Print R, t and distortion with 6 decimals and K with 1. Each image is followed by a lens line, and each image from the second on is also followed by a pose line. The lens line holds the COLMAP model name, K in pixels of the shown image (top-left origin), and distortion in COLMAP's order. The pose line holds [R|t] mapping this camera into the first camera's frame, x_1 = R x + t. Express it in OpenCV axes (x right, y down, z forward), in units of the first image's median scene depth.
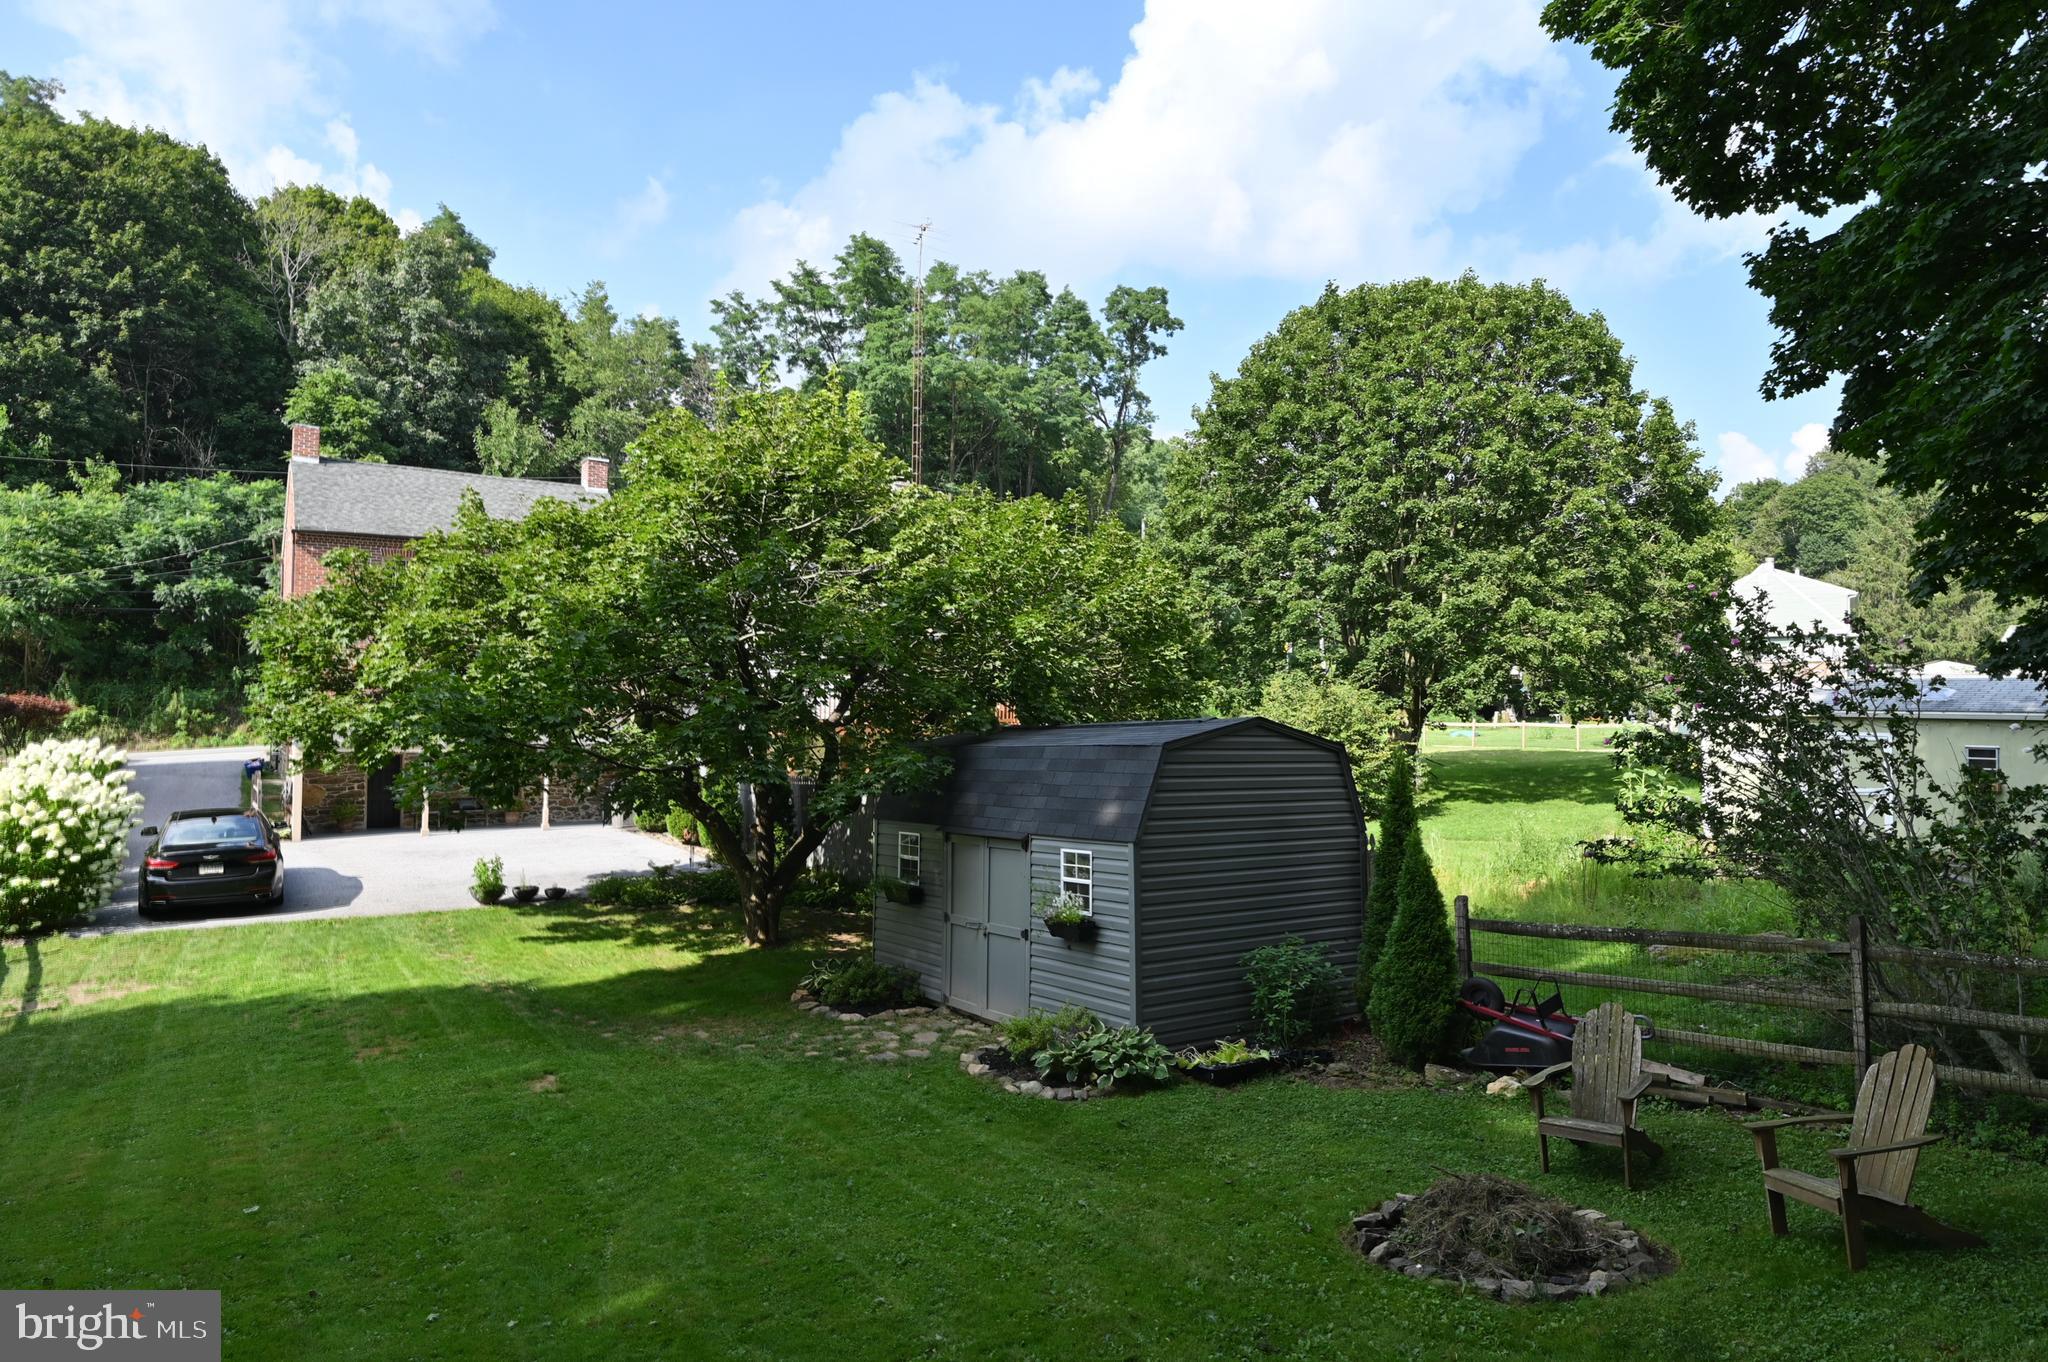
lens RADIAL K [[1214.2, 0, 1019.9], [0, 1214.2, 678.2], [0, 0, 1]] dist [0.006327, -0.003893]
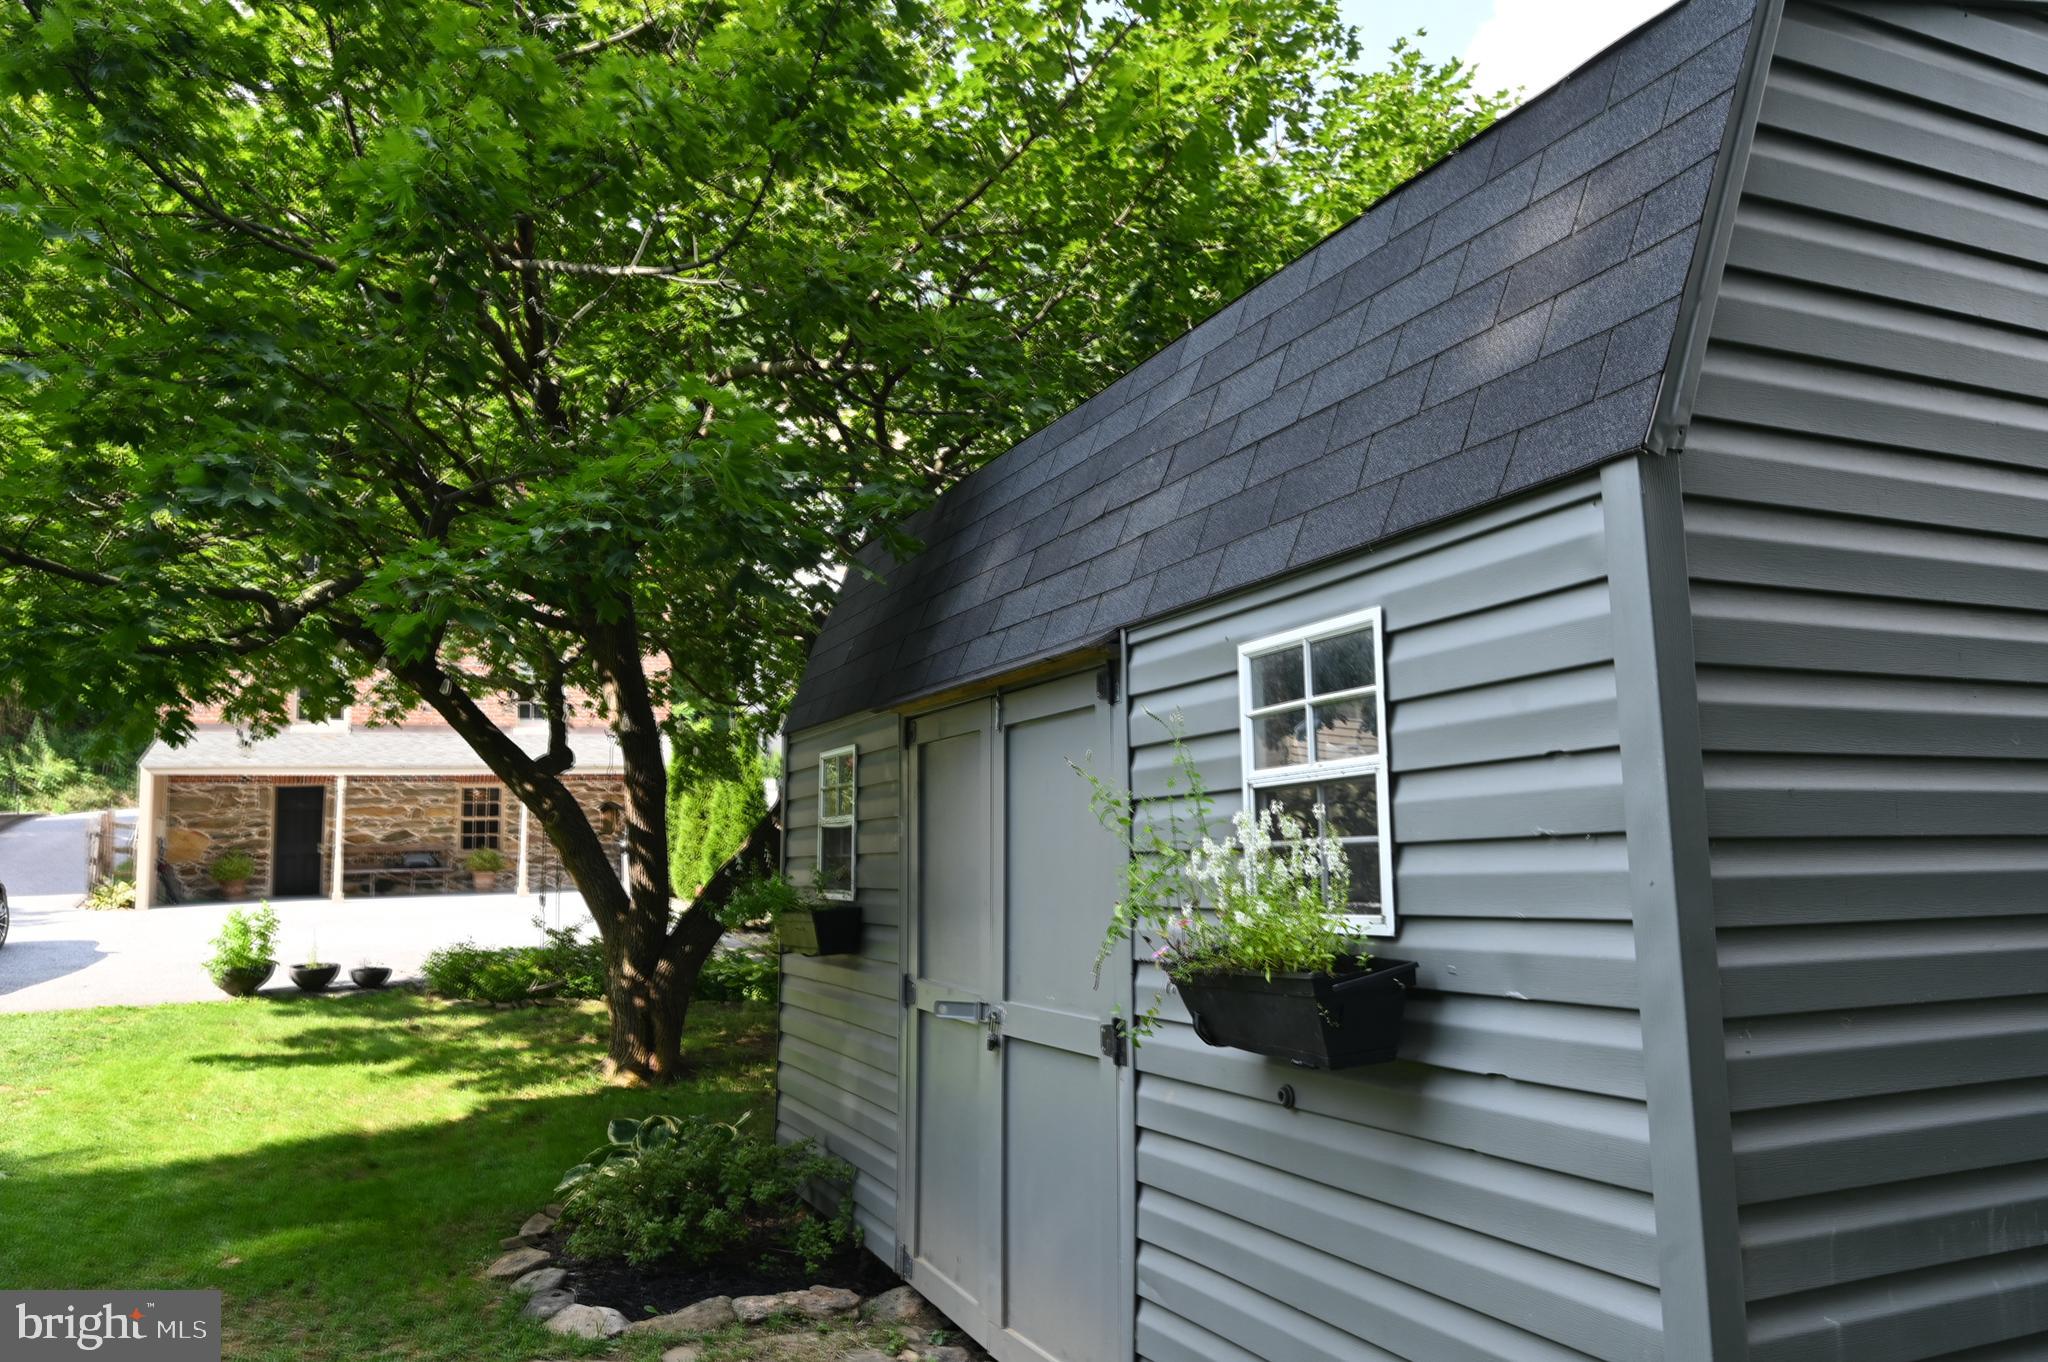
lens RADIAL K [[1448.9, 0, 1012.6], [0, 1448.9, 672.4], [0, 0, 1]] dist [0.005458, 0.004291]
pose [[0.981583, -0.037070, -0.187404, 0.037287], [0.025161, 0.997533, -0.065528, 0.141382], [0.189371, 0.059606, 0.980095, 0.641703]]
